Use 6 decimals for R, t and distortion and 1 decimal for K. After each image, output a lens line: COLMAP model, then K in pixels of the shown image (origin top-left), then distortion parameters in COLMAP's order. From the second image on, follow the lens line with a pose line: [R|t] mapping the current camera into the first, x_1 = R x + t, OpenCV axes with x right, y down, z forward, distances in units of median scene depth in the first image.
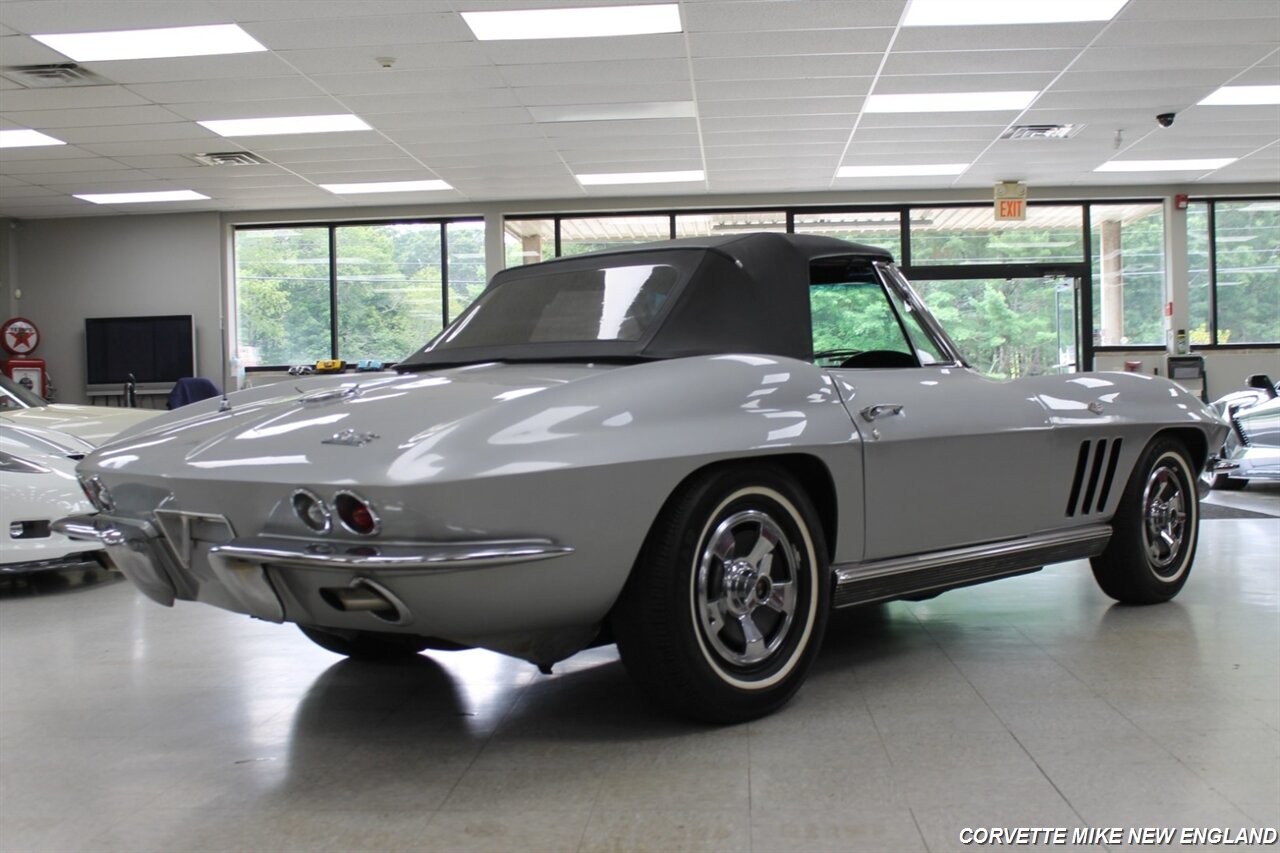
lens RADIAL K [[1418.9, 0, 645.8], [0, 1418.9, 427.7], [0, 0, 1]] dist [-0.111385, 0.147060]
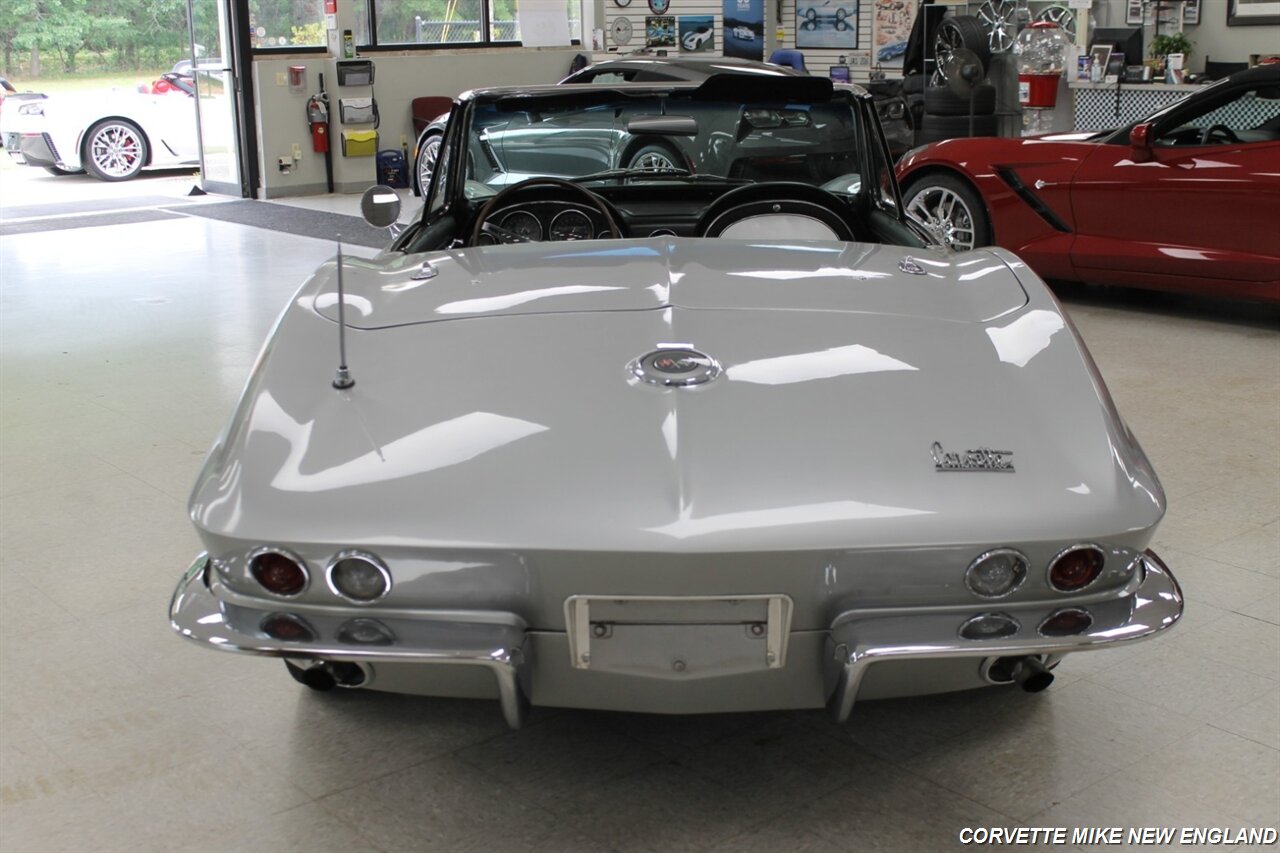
lens RADIAL K [[1581.1, 0, 642.5], [0, 1581.1, 429.2], [0, 0, 1]] dist [-0.076719, 0.094396]
pose [[0.730848, -0.160248, 0.663462, -0.185965], [0.013016, 0.975143, 0.221192, -0.040530], [-0.682417, -0.153022, 0.714767, 0.114171]]
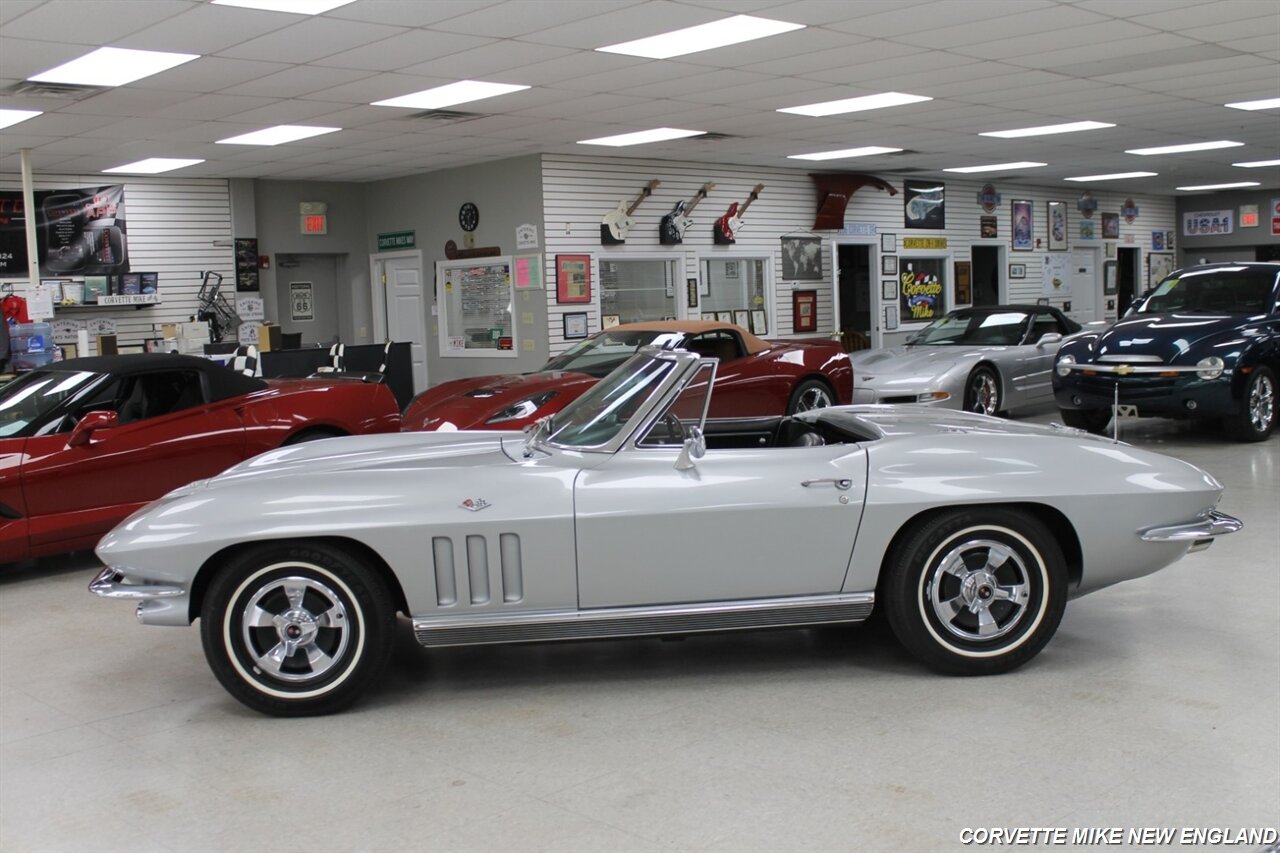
lens RADIAL K [[1384.8, 0, 645.6], [0, 1384.8, 427.8], [0, 0, 1]] dist [-0.120834, 0.157776]
pose [[-0.732950, -0.017182, 0.680066, -0.242606], [0.066955, 0.993005, 0.097250, -0.054408], [-0.676980, 0.116813, -0.726673, 0.633866]]
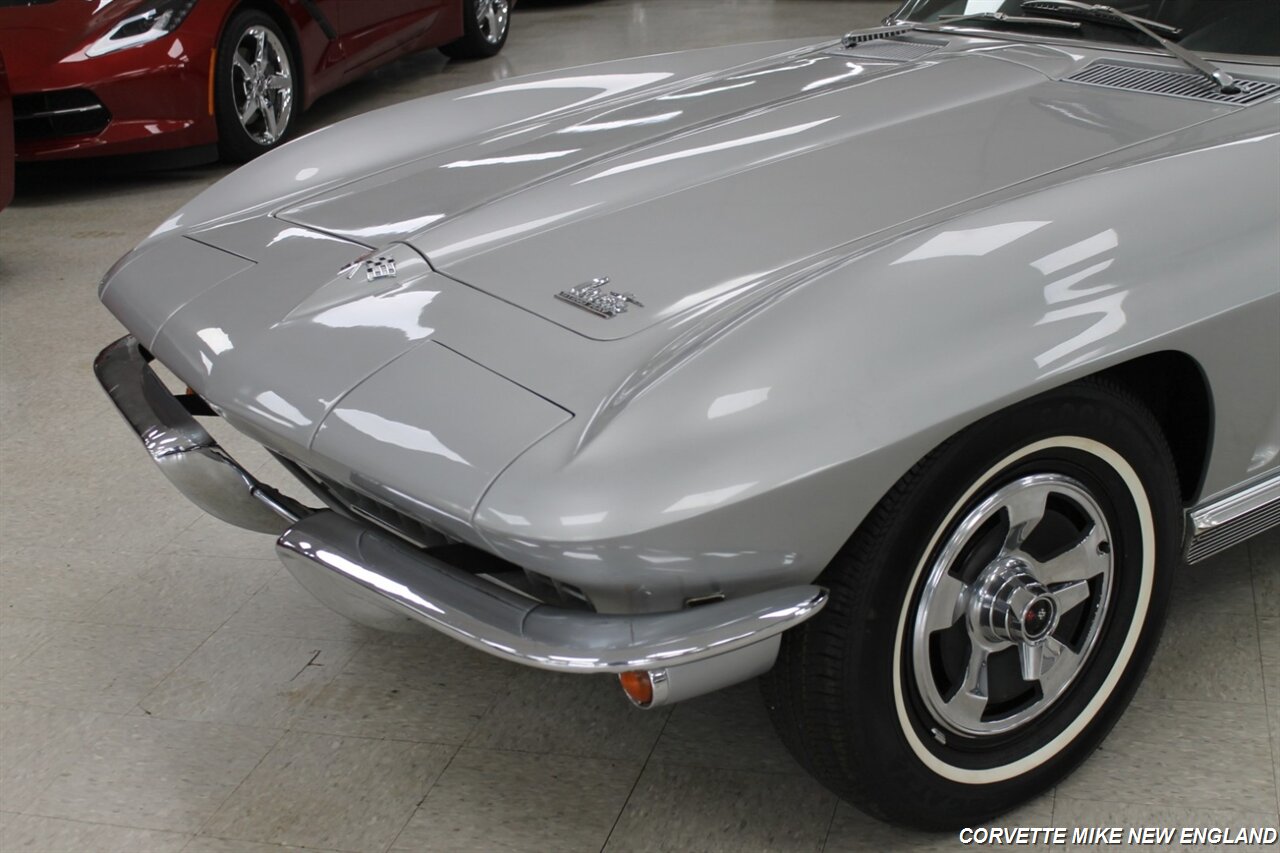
lens RADIAL K [[1736.8, 0, 644.9], [0, 1736.8, 424.4], [0, 0, 1]] dist [-0.079862, 0.206512]
pose [[-0.973169, 0.000439, 0.230090, 0.049078], [0.087228, 0.926057, 0.367163, -0.057327], [-0.212916, 0.377382, -0.901249, 0.600624]]
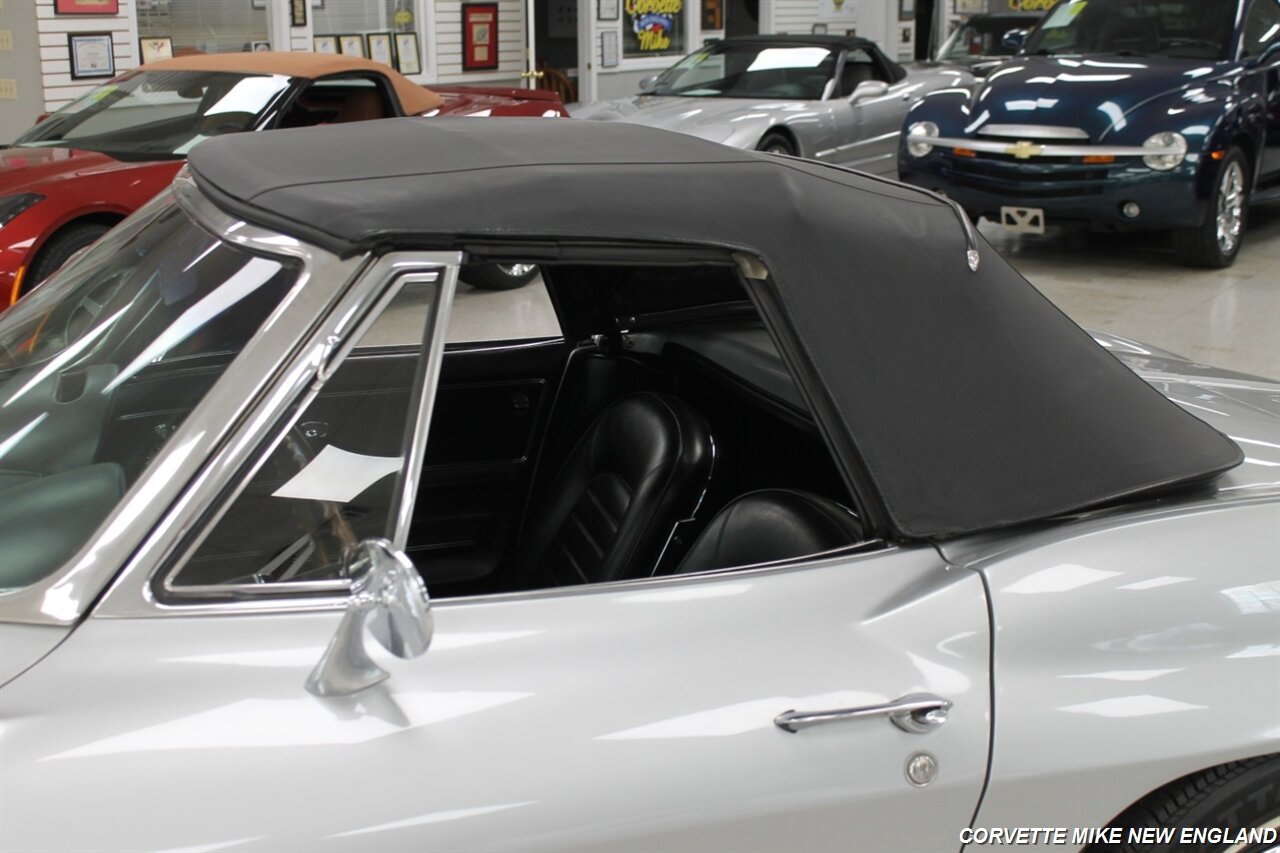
lens RADIAL K [[1736.8, 0, 644.9], [0, 1736.8, 424.4], [0, 0, 1]] dist [-0.079862, 0.206512]
pose [[-0.870736, -0.091581, 0.483148, -0.082780], [0.035377, 0.968294, 0.247297, -0.054220], [-0.490477, 0.232422, -0.839888, 0.456412]]
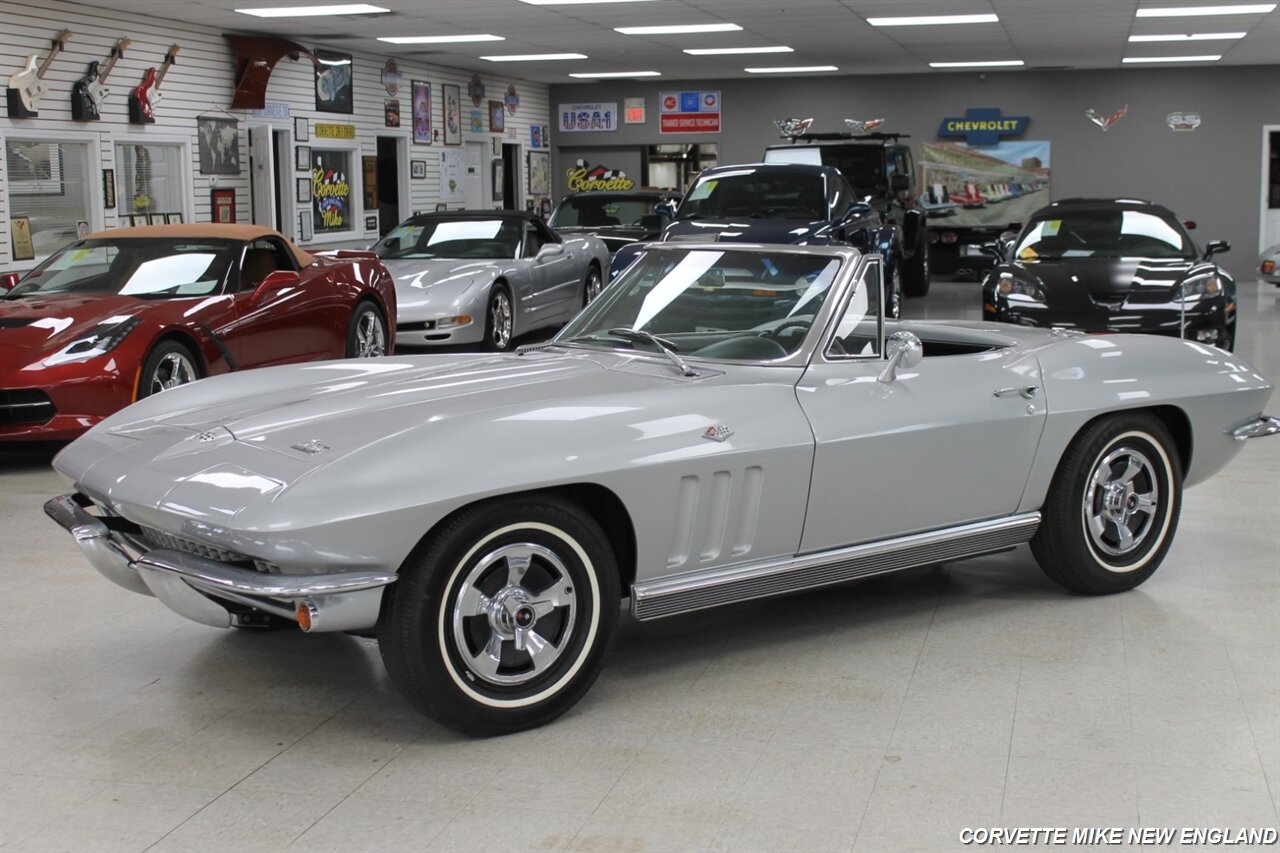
lens RADIAL K [[1786.2, 0, 635.5], [0, 1786.2, 427.3], [0, 0, 1]] dist [-0.069547, 0.275780]
pose [[-0.979570, 0.009575, 0.200875, -0.035825], [0.041370, 0.987097, 0.154689, -0.061671], [-0.196802, 0.159839, -0.967327, 0.760560]]
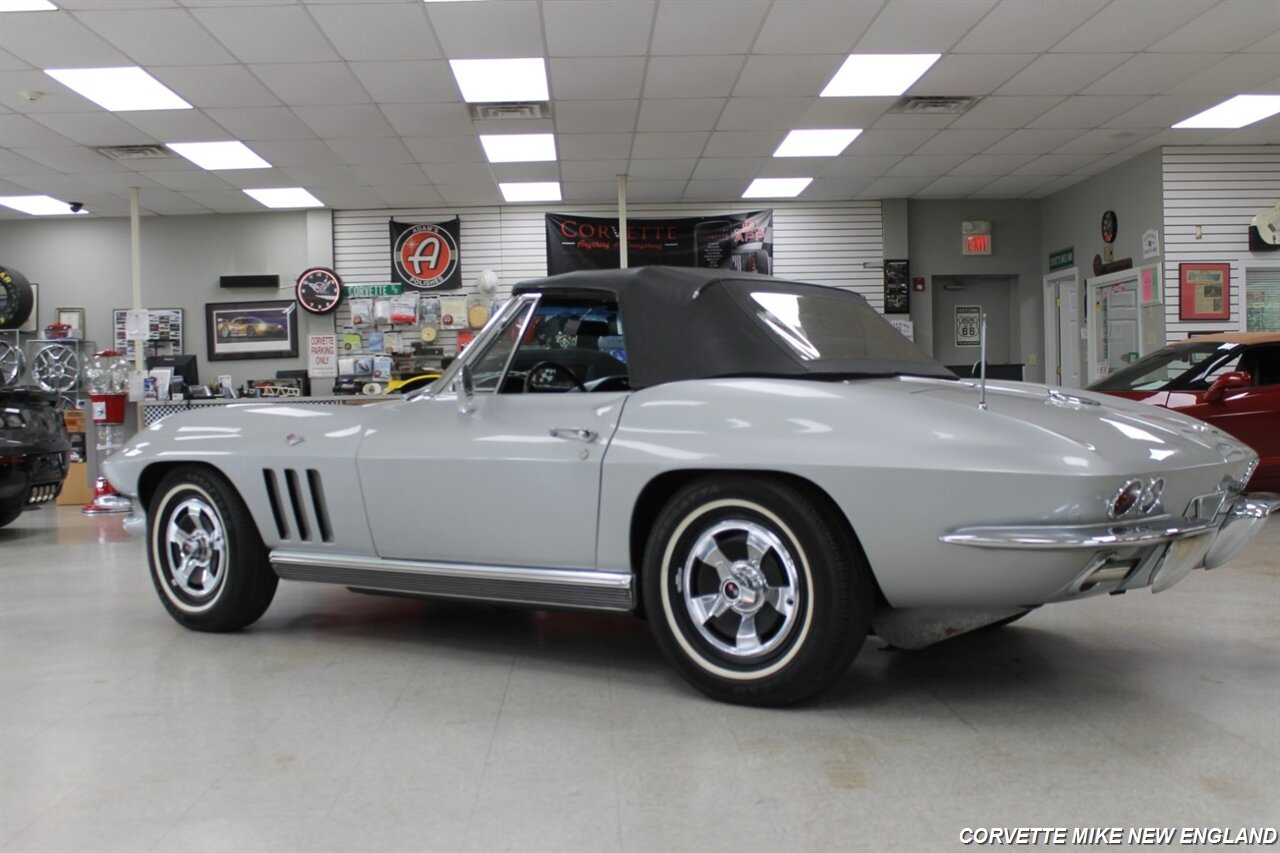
lens RADIAL K [[1417.7, 0, 646.2], [0, 1417.7, 421.8], [0, 0, 1]] dist [-0.117482, 0.157548]
pose [[-0.101079, 0.003962, 0.994870, -0.335487], [0.045961, 0.998943, 0.000691, -0.005430], [-0.993816, 0.045795, -0.101155, 0.365318]]
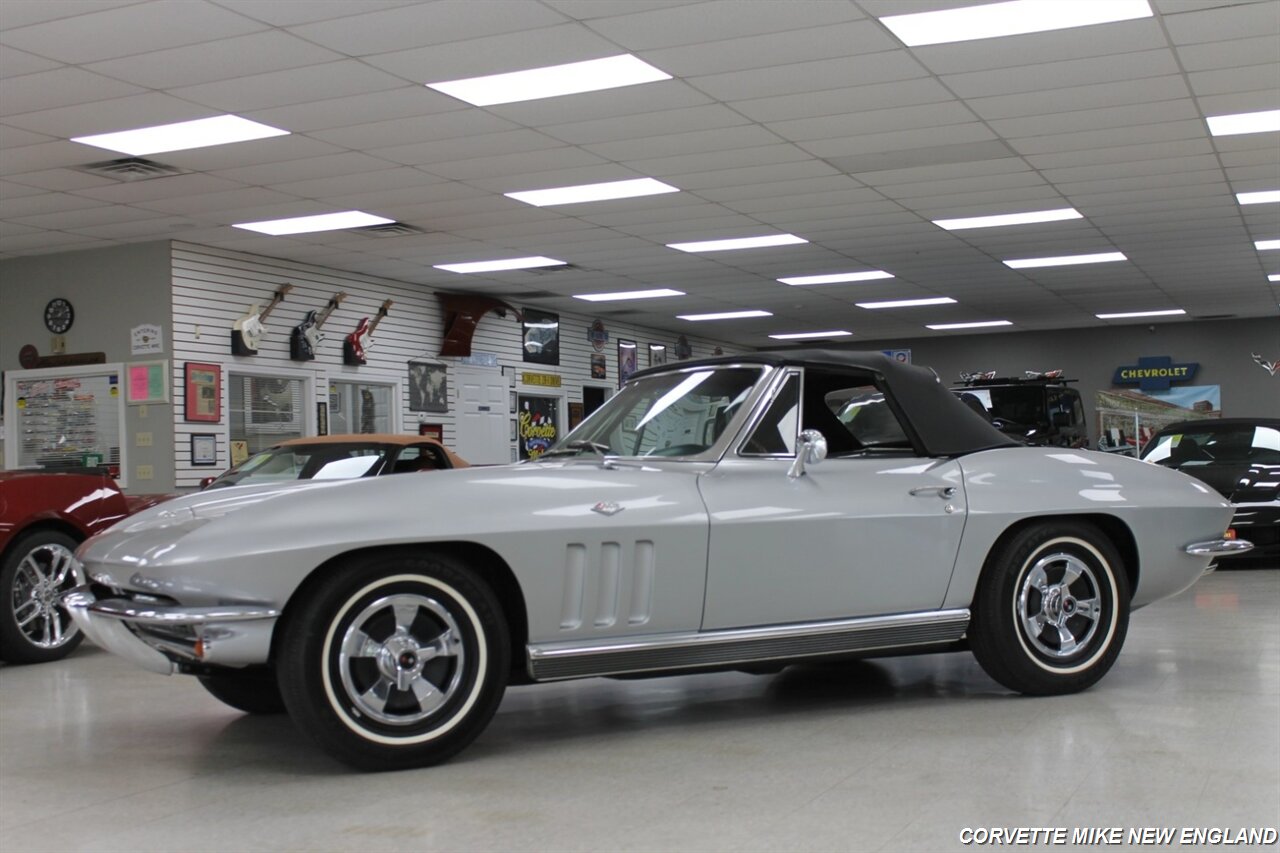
lens RADIAL K [[1628.1, 0, 638.8], [0, 1628.1, 428.0], [0, 0, 1]] dist [-0.058278, 0.065859]
pose [[-0.933103, 0.059008, 0.354735, -0.113541], [0.056932, 0.998245, -0.016298, -0.016508], [-0.355075, 0.004988, -0.934825, 0.744750]]
